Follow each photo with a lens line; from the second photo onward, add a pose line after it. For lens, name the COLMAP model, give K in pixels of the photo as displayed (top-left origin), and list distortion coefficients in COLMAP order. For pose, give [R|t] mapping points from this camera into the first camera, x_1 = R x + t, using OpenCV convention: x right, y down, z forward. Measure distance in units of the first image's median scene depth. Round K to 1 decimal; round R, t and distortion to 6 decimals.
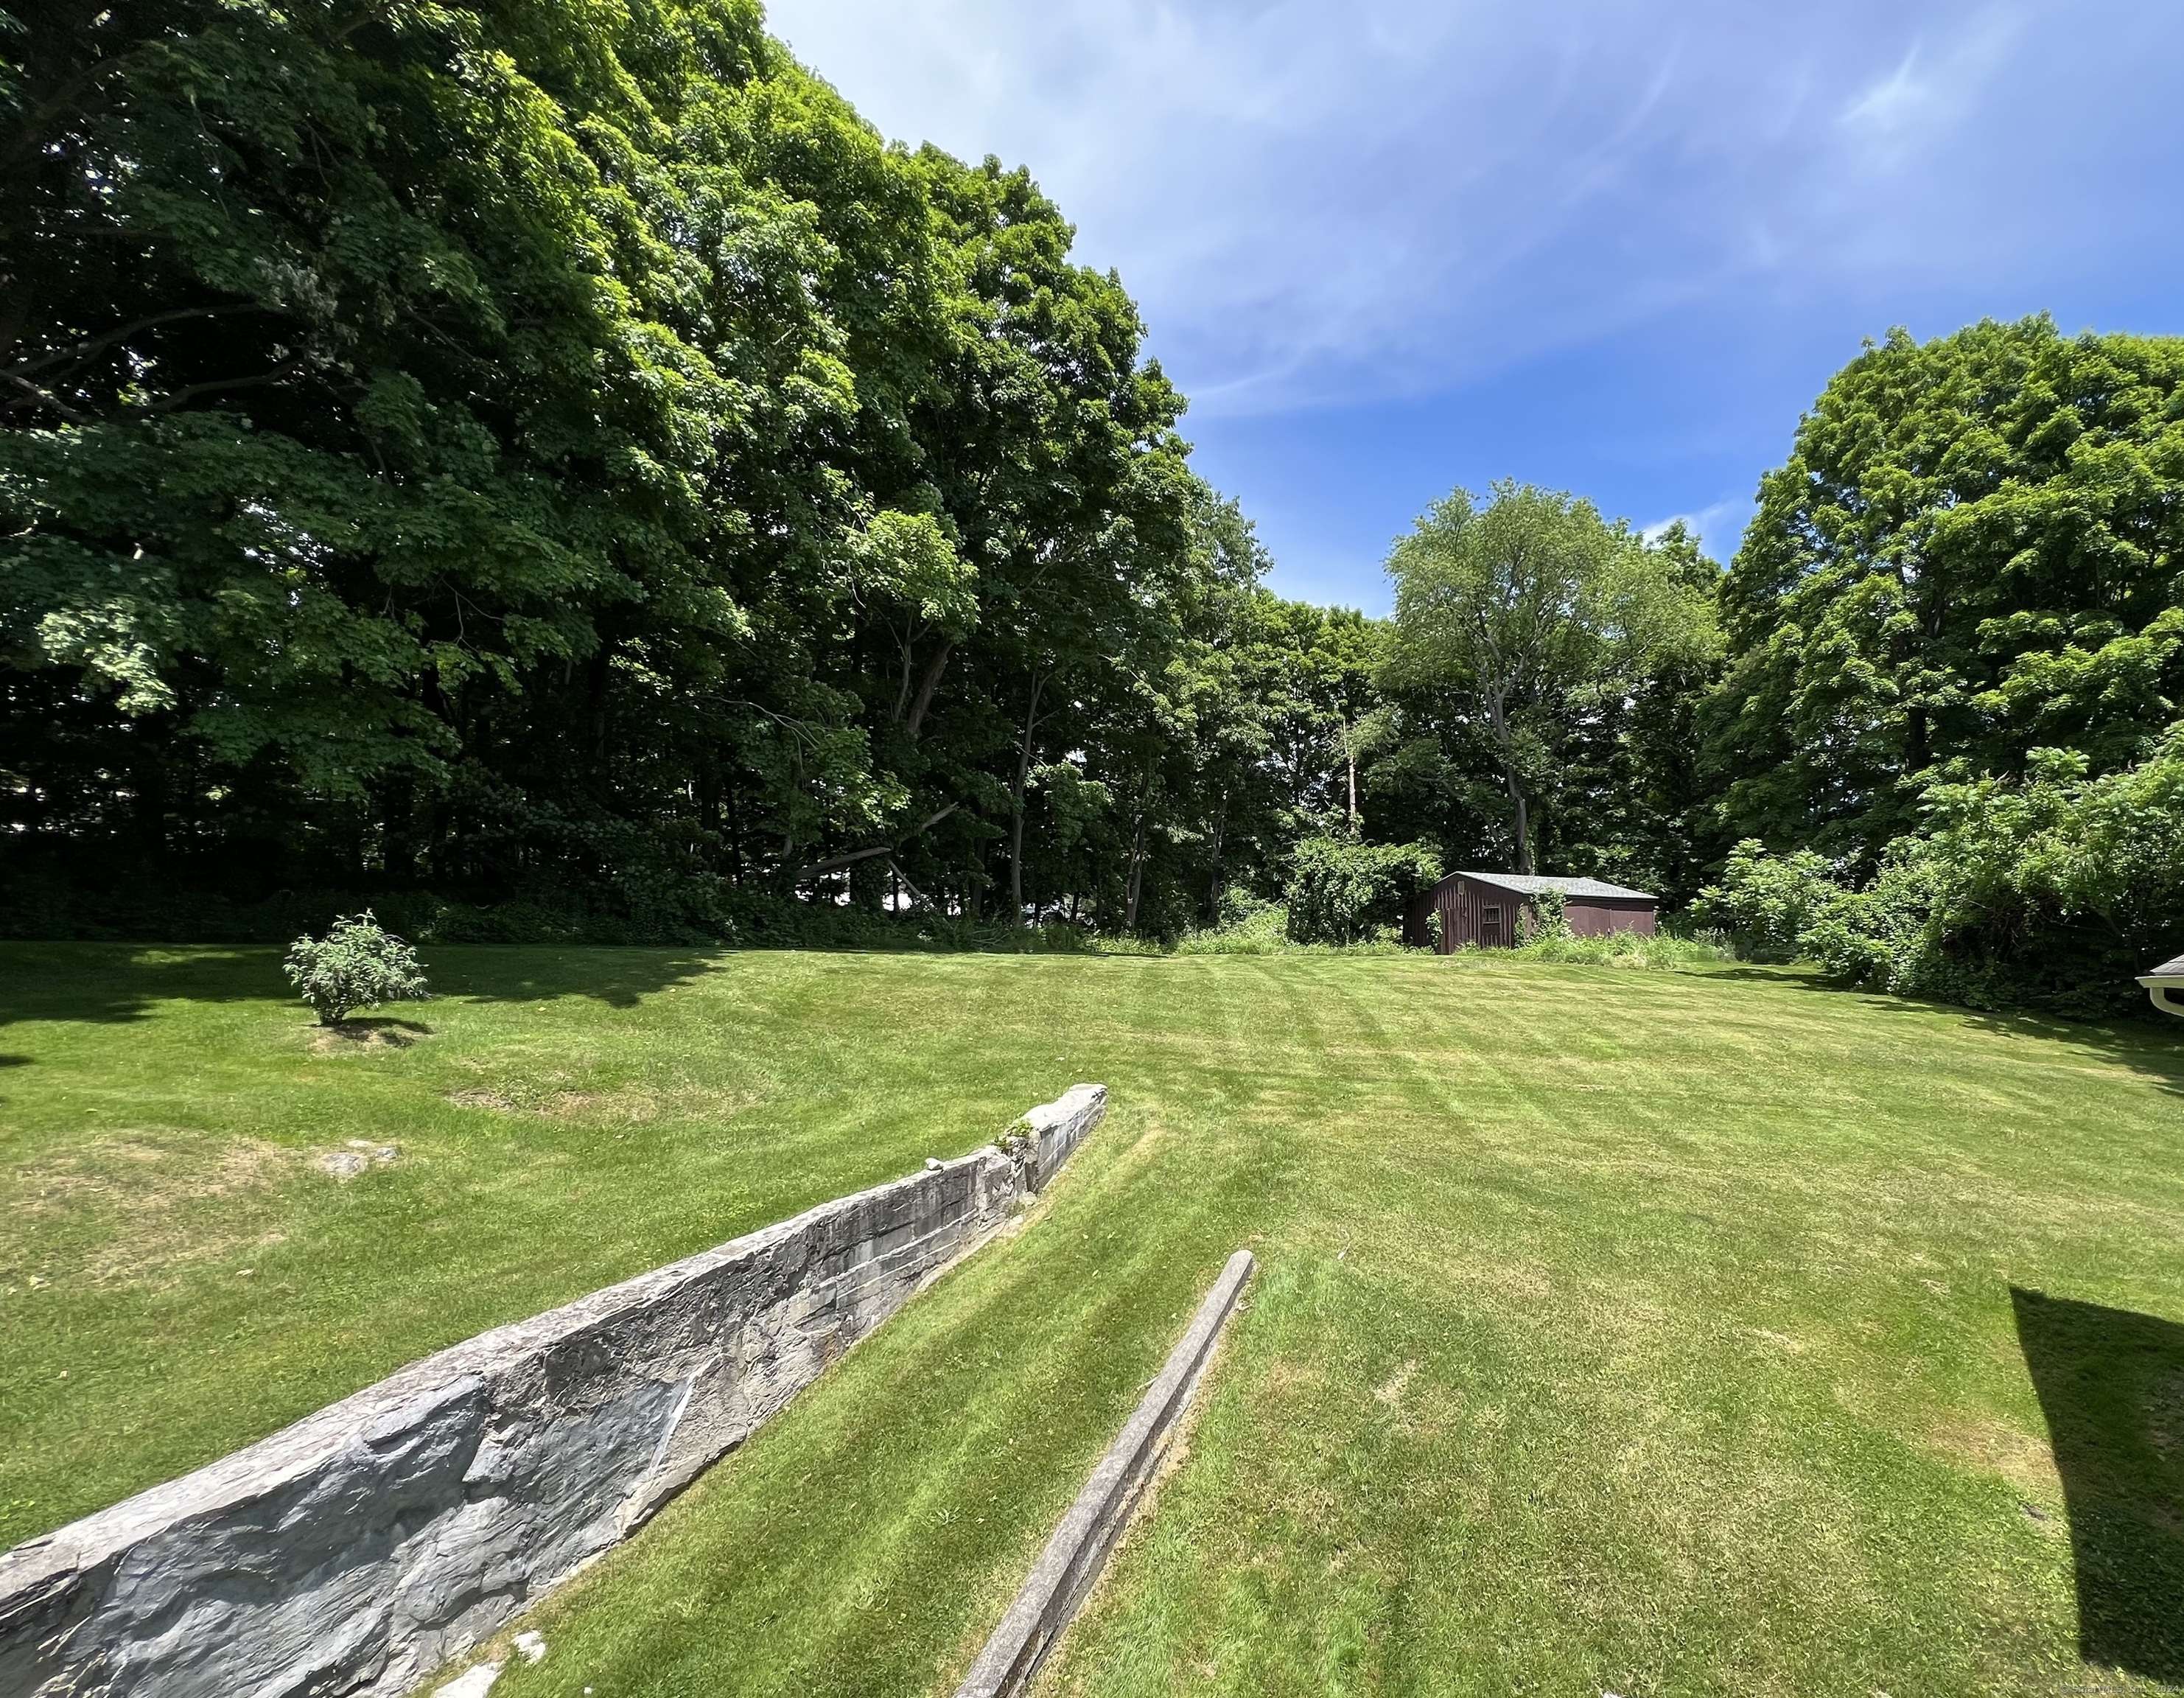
lens RADIAL K [[885.7, 0, 1092.9], [0, 885.7, 905.9], [0, 0, 1]] dist [-0.000913, -0.000176]
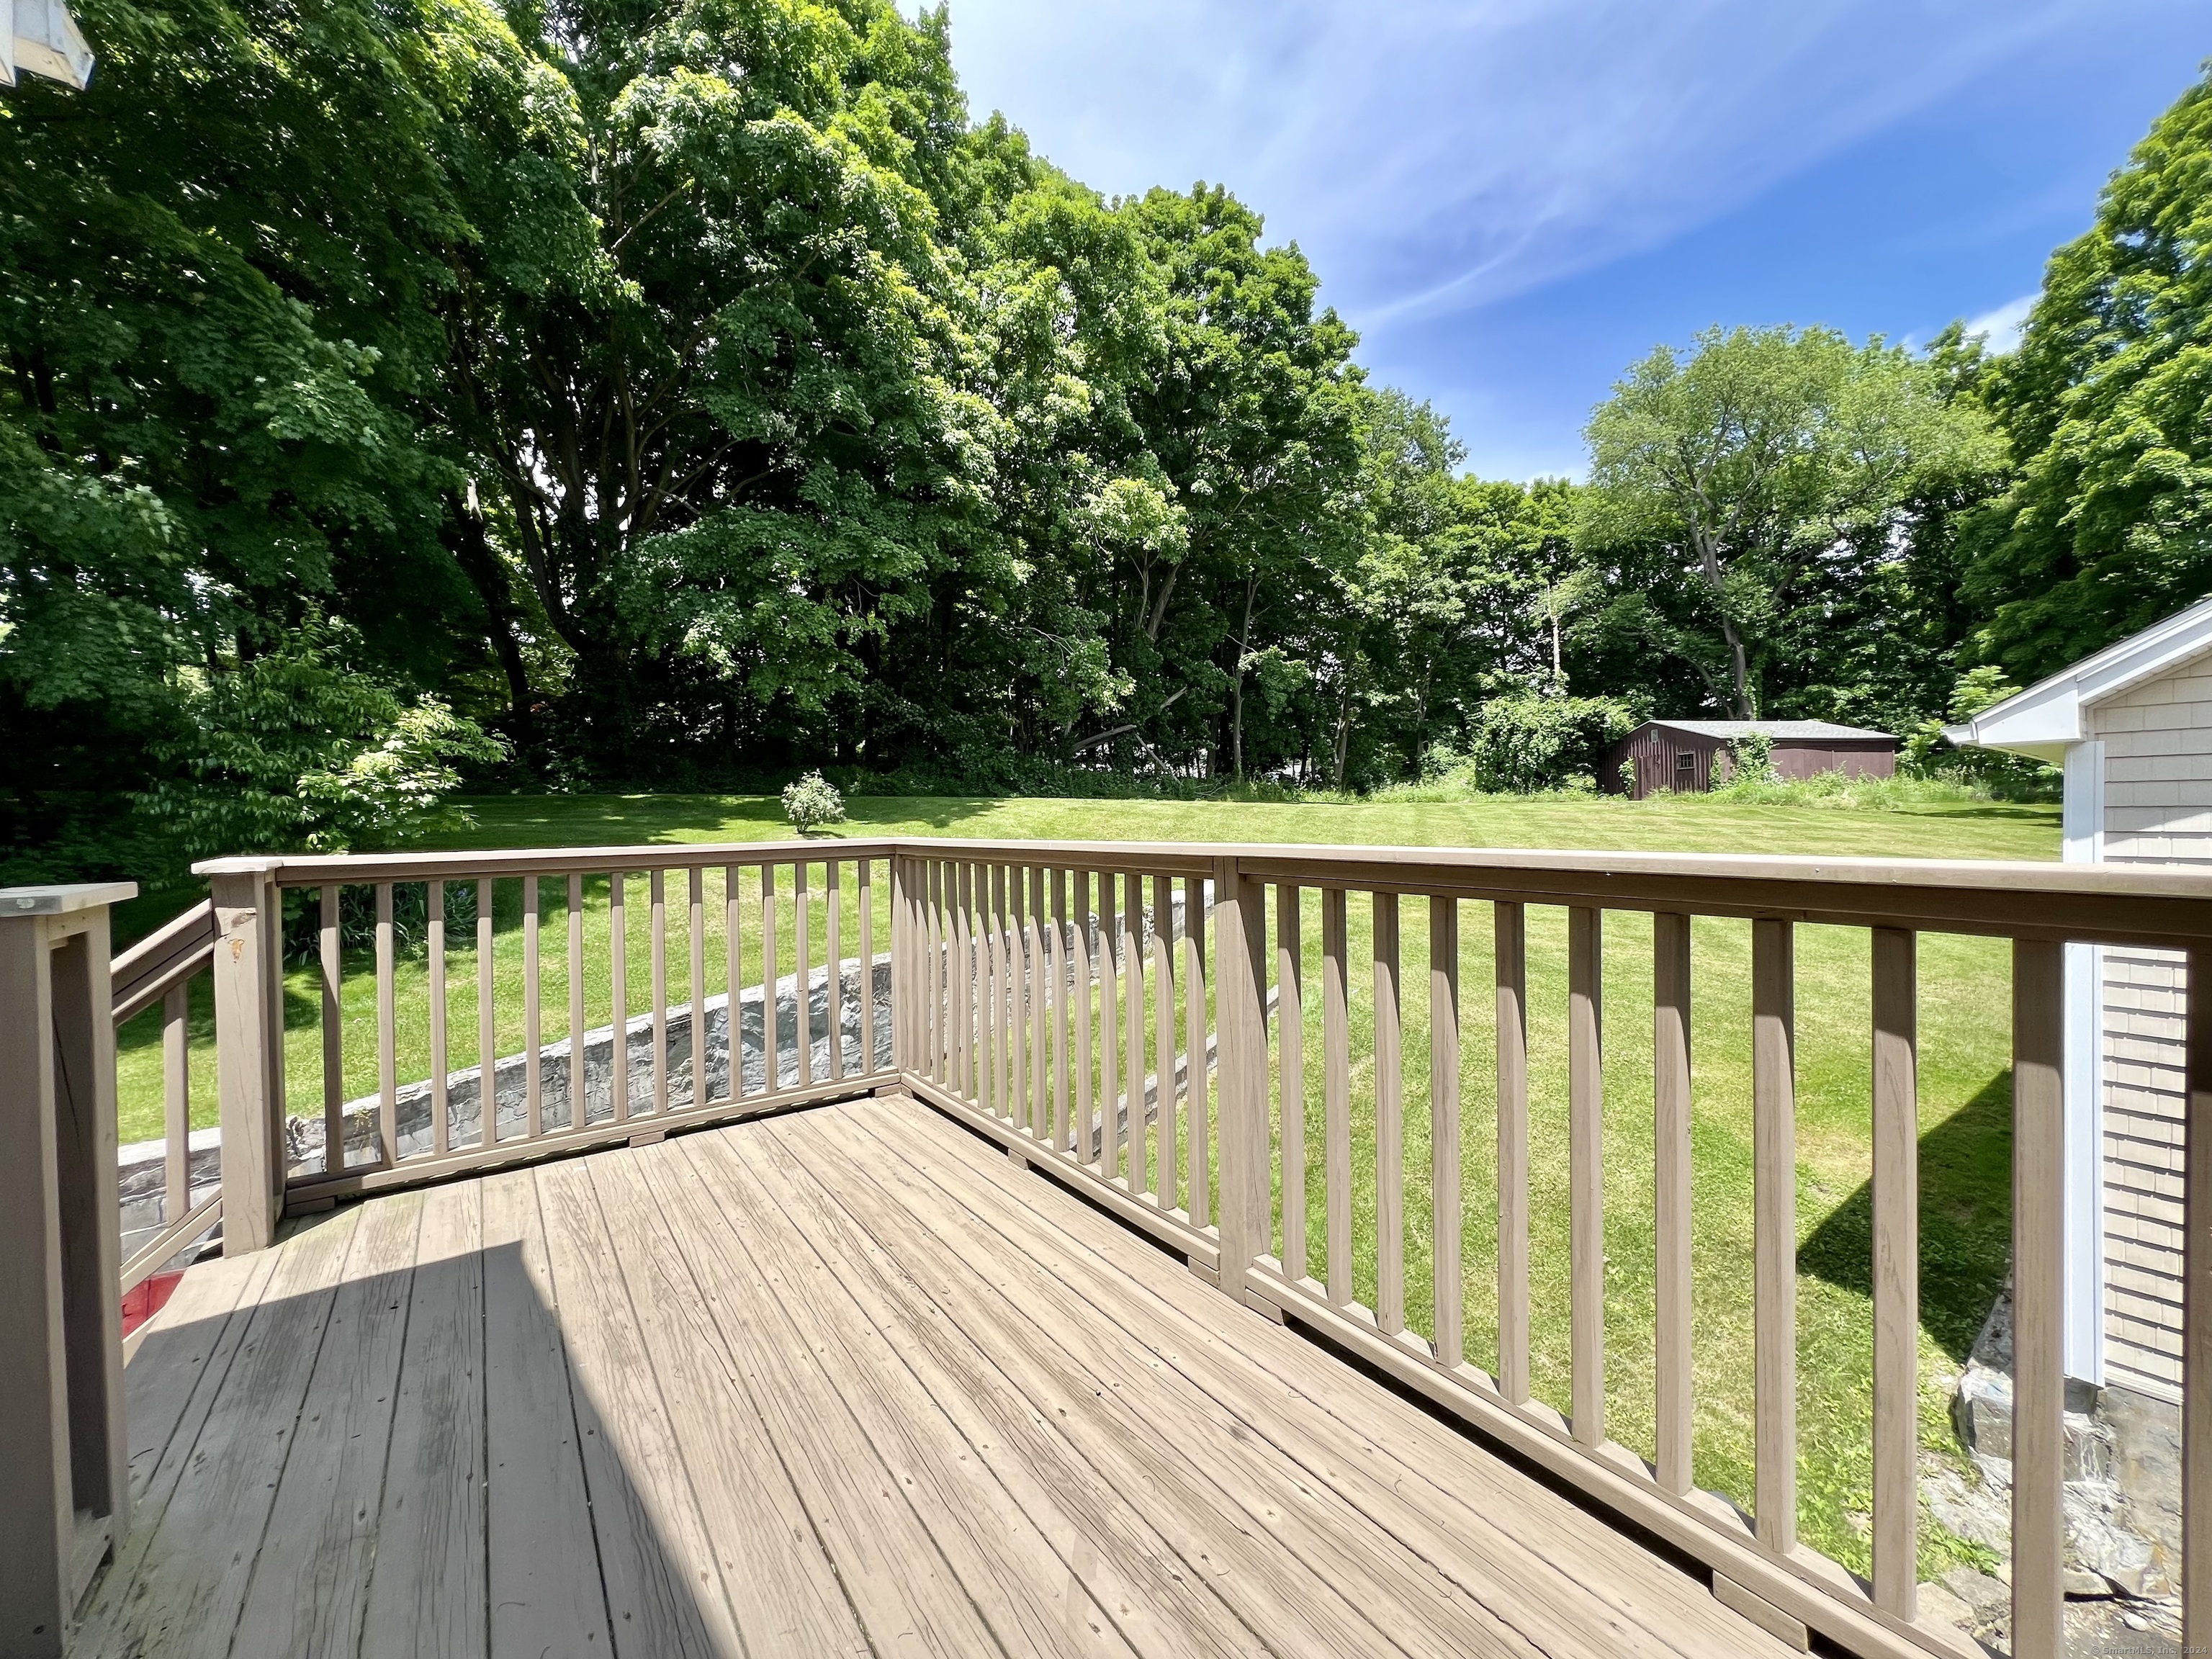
lens RADIAL K [[887.8, 0, 1100.0], [0, 887.8, 828.4], [0, 0, 1]] dist [-0.001190, 0.000115]
pose [[0.908308, -0.003329, -0.418289, 0.262722], [0.018388, 0.999319, 0.031976, 0.043585], [0.417897, -0.036735, 0.907751, -0.230469]]
